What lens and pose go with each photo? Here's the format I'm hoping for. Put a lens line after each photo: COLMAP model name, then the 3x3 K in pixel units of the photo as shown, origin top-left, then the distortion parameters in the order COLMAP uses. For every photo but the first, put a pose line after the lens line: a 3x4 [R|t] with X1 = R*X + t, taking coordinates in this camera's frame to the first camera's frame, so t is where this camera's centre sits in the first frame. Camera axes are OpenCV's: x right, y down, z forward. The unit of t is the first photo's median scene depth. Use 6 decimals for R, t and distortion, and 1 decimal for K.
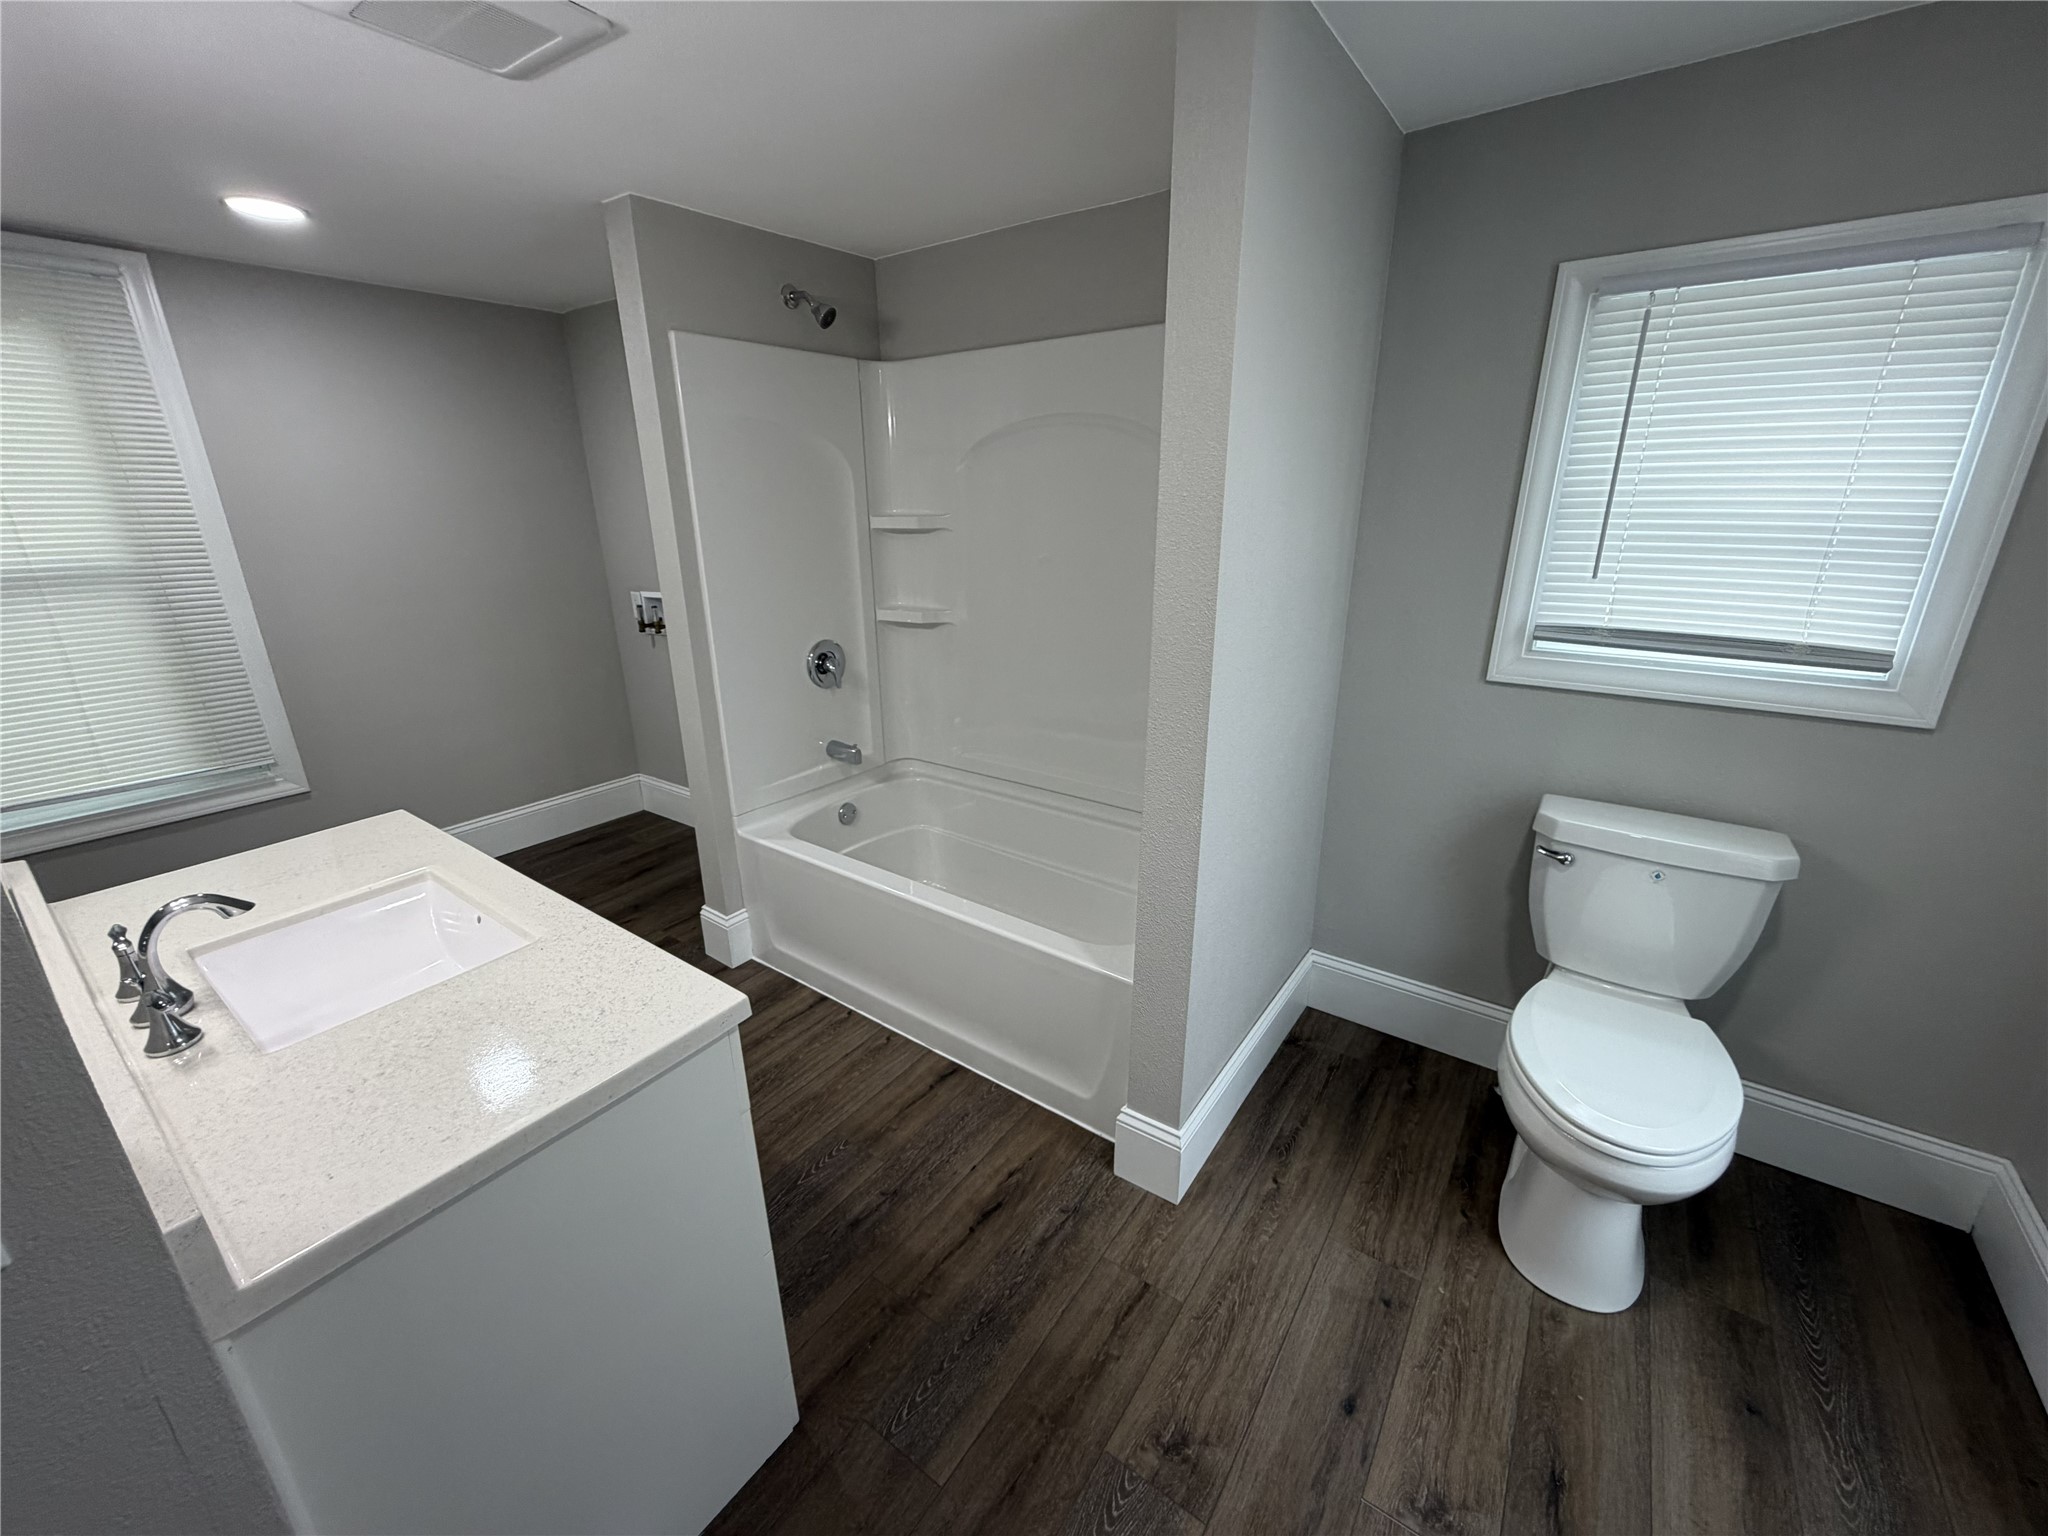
lens RADIAL K [[814.1, 0, 1023.4], [0, 814.1, 765.3], [0, 0, 1]] dist [0.003363, -0.000138]
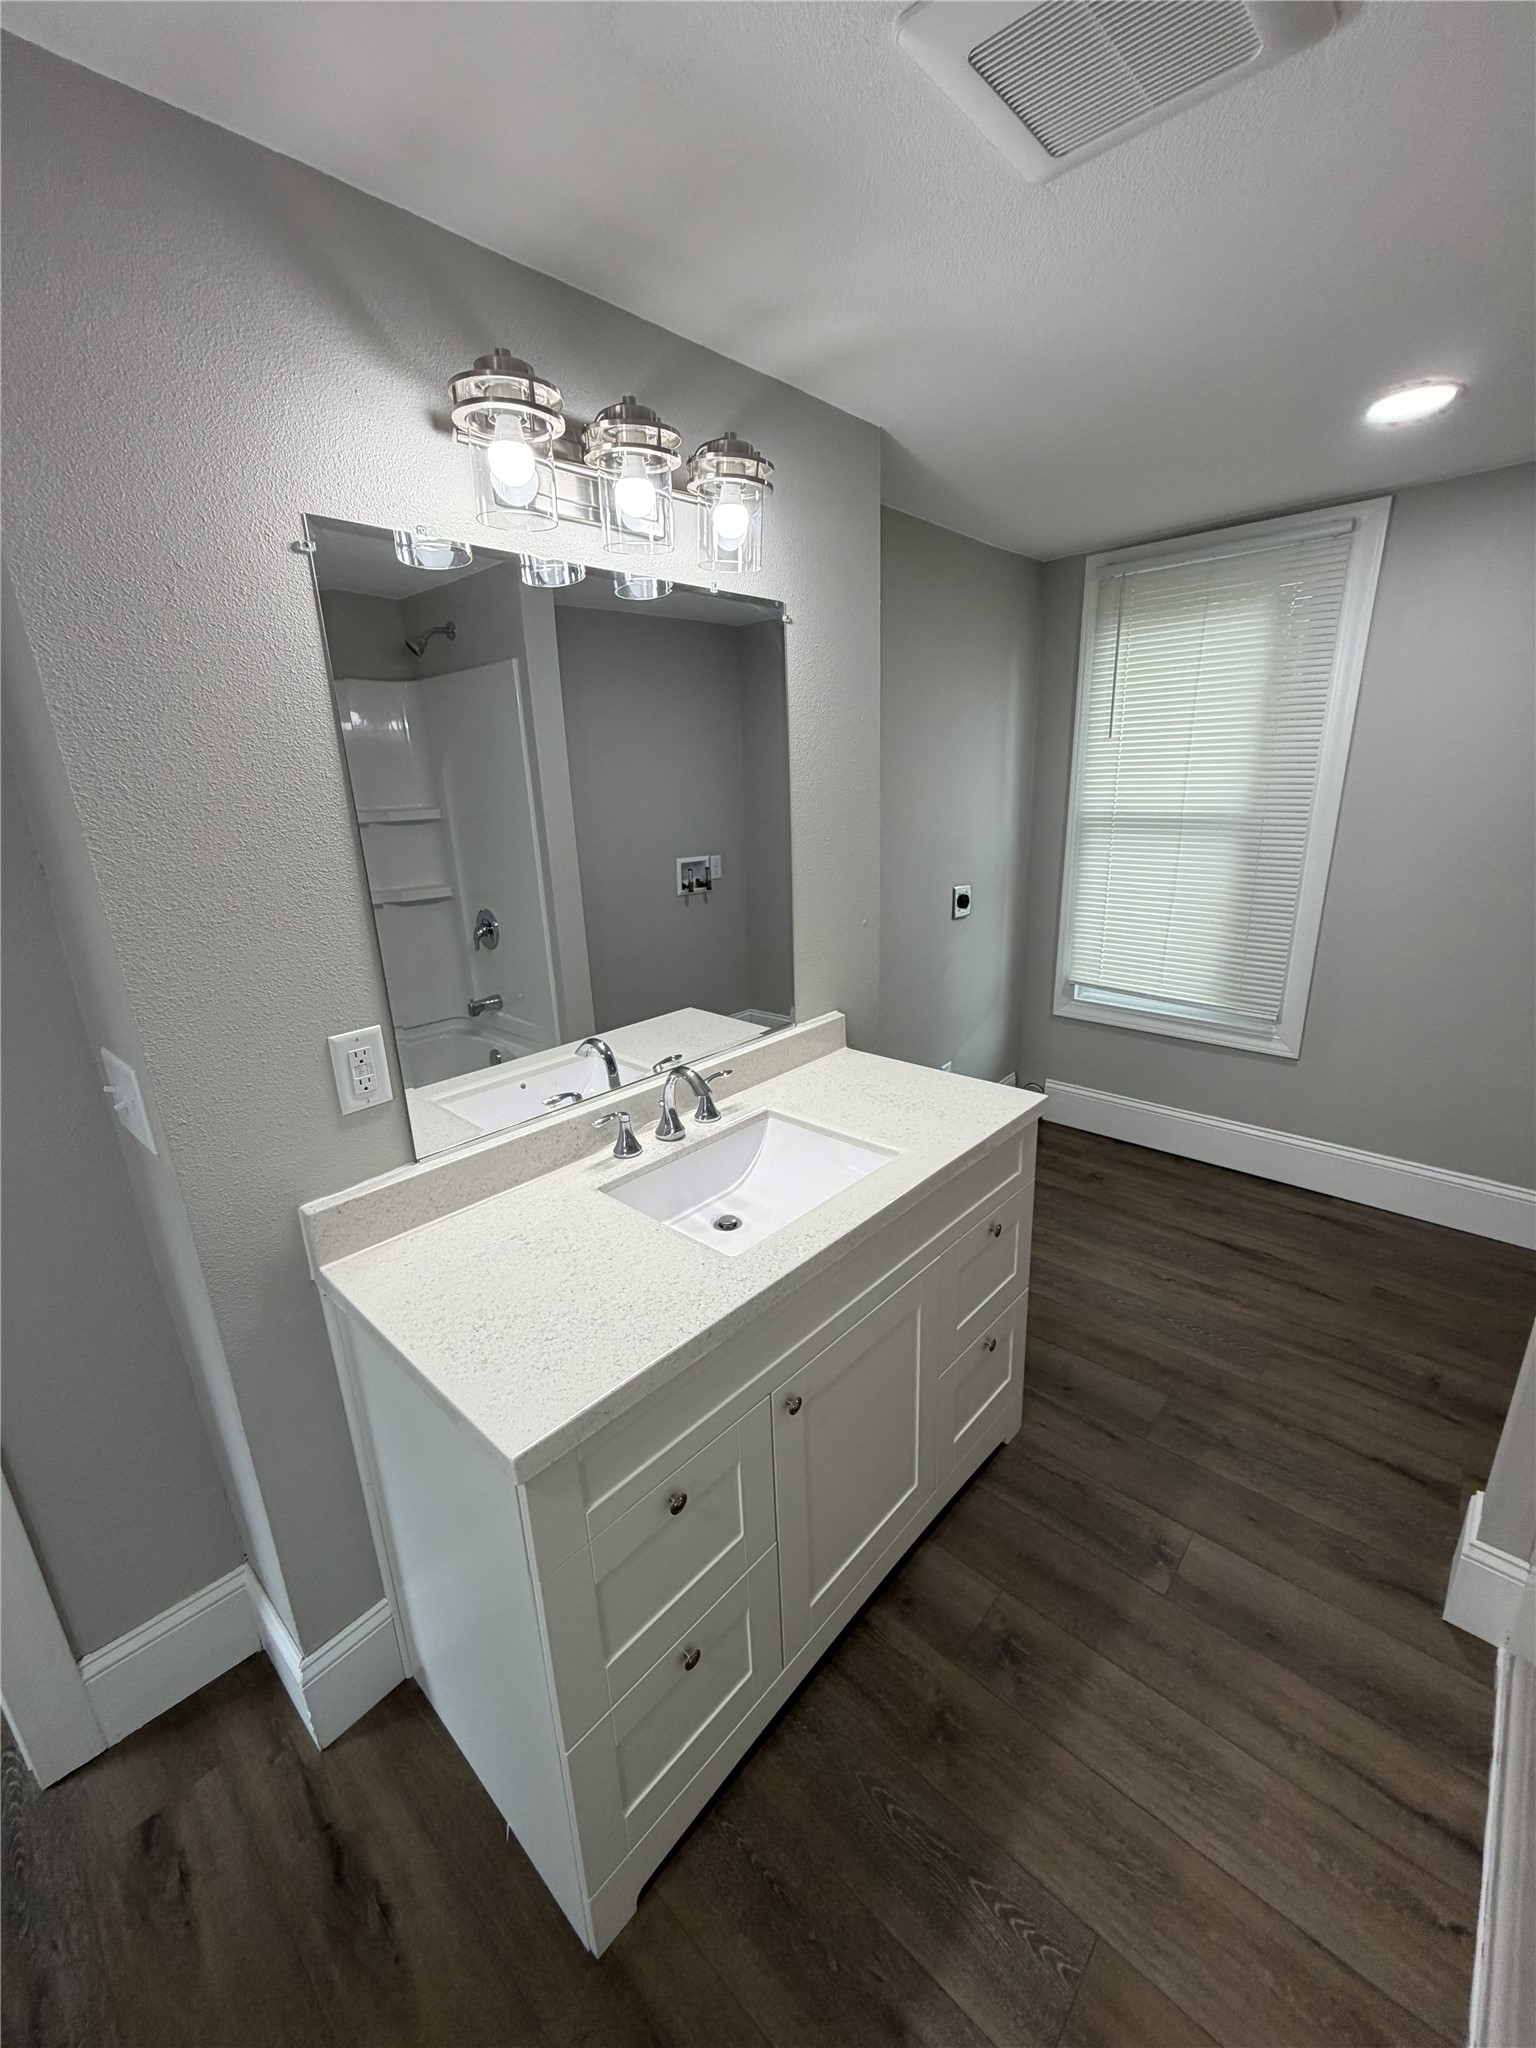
lens RADIAL K [[814.1, 0, 764.2], [0, 814.1, 1017.1], [0, 0, 1]] dist [0.003363, -0.000138]
pose [[-0.116965, 0.303803, -0.945528, 0.104066], [-0.285776, 0.901500, 0.325008, -0.187148], [0.951132, 0.308224, -0.018624, 0.536745]]
